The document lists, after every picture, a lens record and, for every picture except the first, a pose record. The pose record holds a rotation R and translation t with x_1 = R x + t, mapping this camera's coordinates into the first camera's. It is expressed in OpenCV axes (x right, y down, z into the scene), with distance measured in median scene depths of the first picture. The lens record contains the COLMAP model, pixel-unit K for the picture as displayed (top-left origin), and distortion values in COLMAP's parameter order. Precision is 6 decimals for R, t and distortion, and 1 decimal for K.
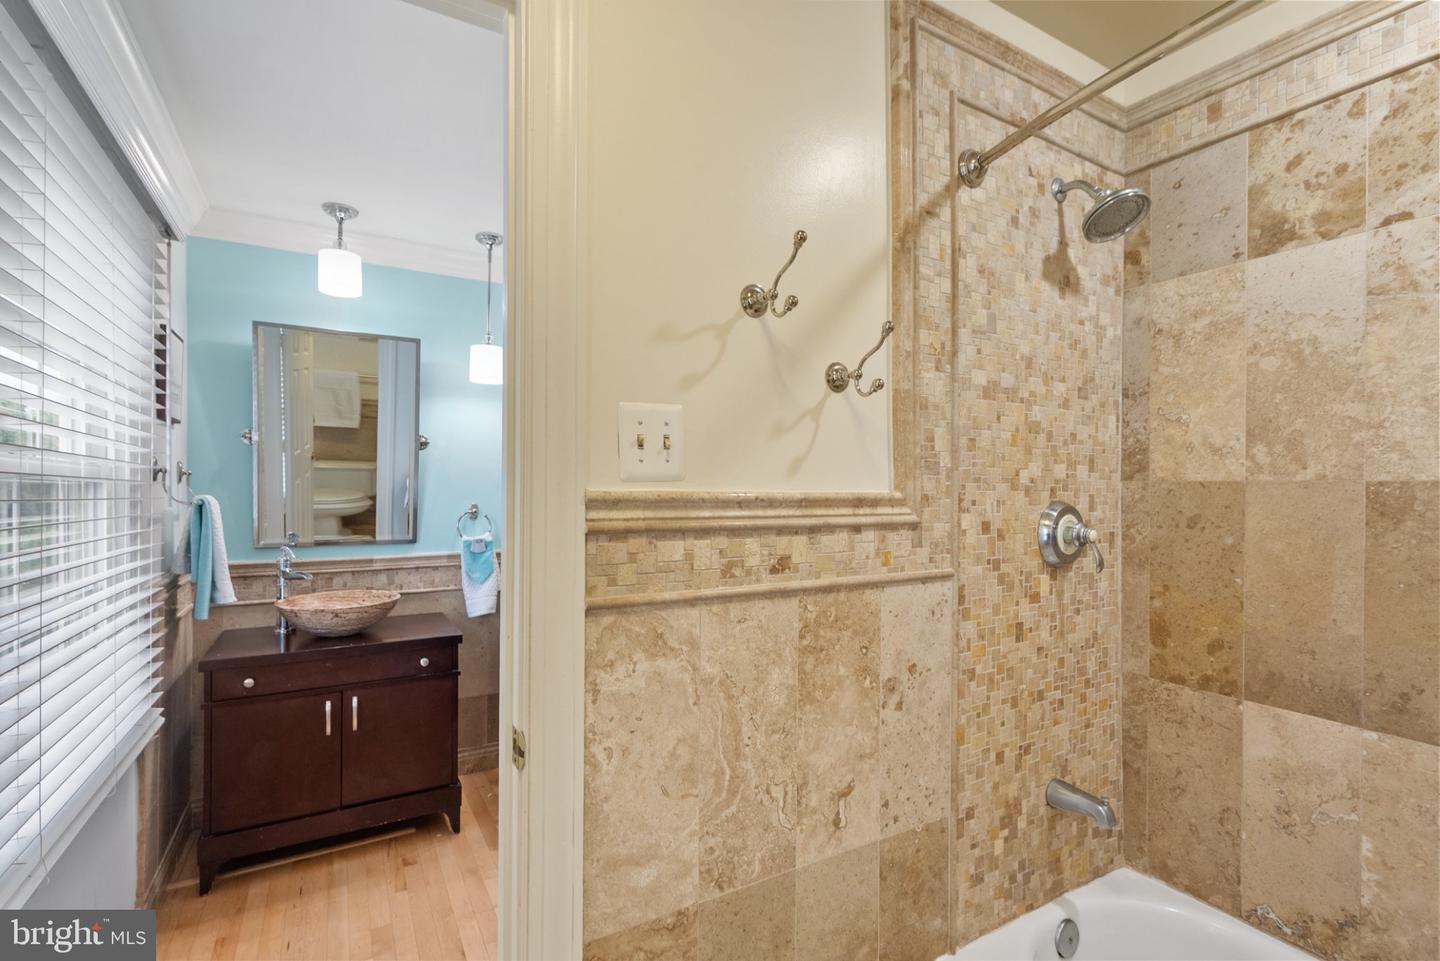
lens RADIAL K [[663.1, 0, 720.3], [0, 663.1, 489.7], [0, 0, 1]] dist [-0.002809, 0.003109]
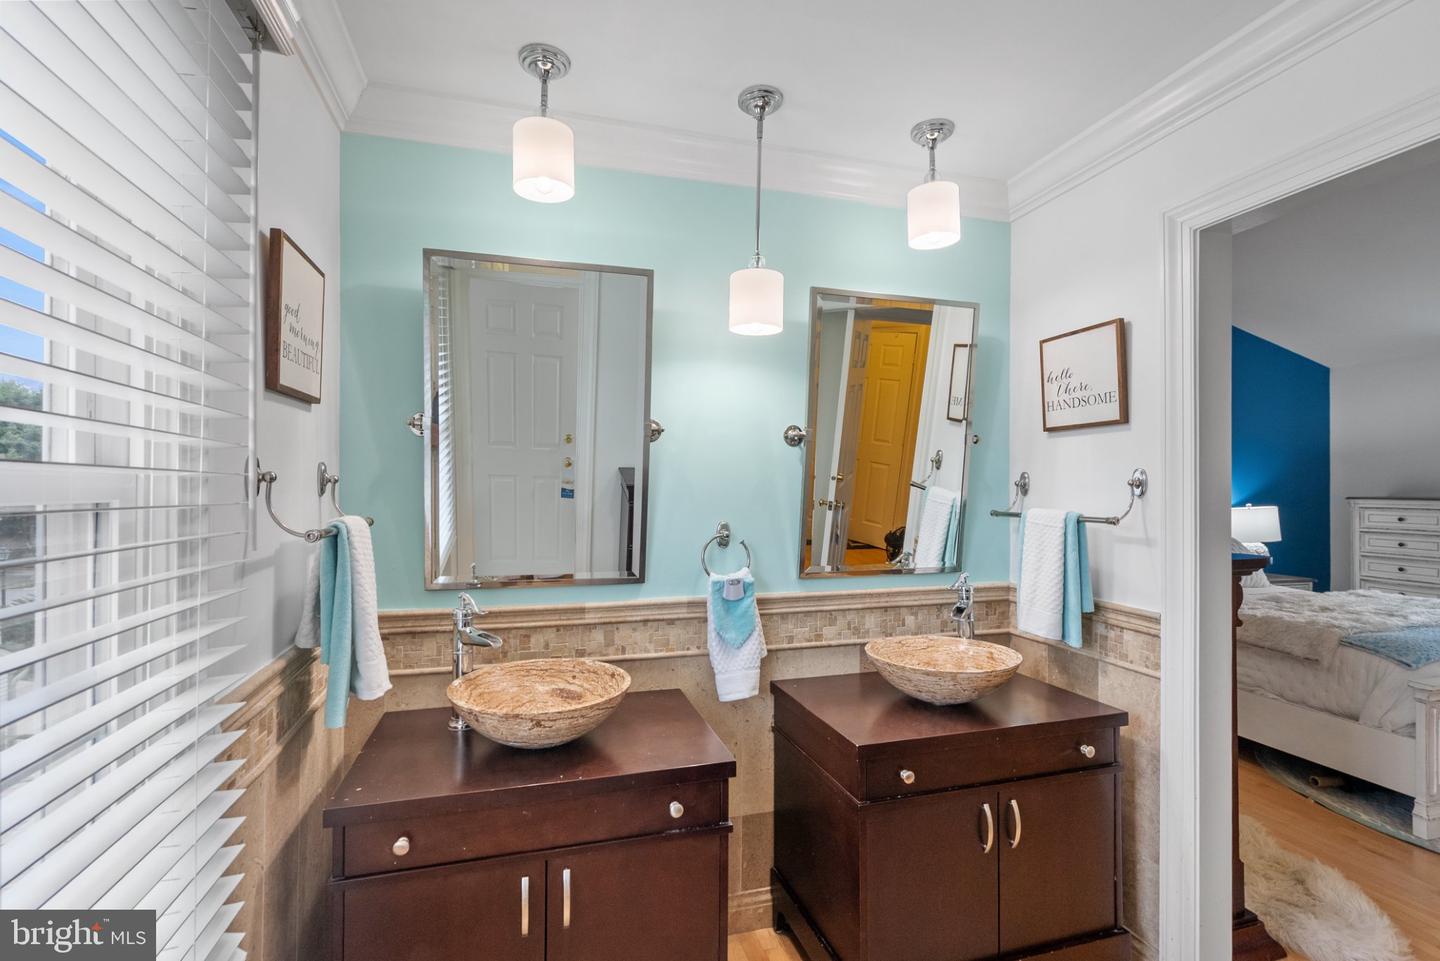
lens RADIAL K [[663.1, 0, 722.9], [0, 663.1, 480.1], [0, 0, 1]] dist [-0.002809, 0.003109]
pose [[0.972017, 0.000238, -0.234911, -0.255447], [-0.001778, 0.999978, -0.006345, -0.020265], [0.234905, 0.006585, 0.971996, 0.422667]]
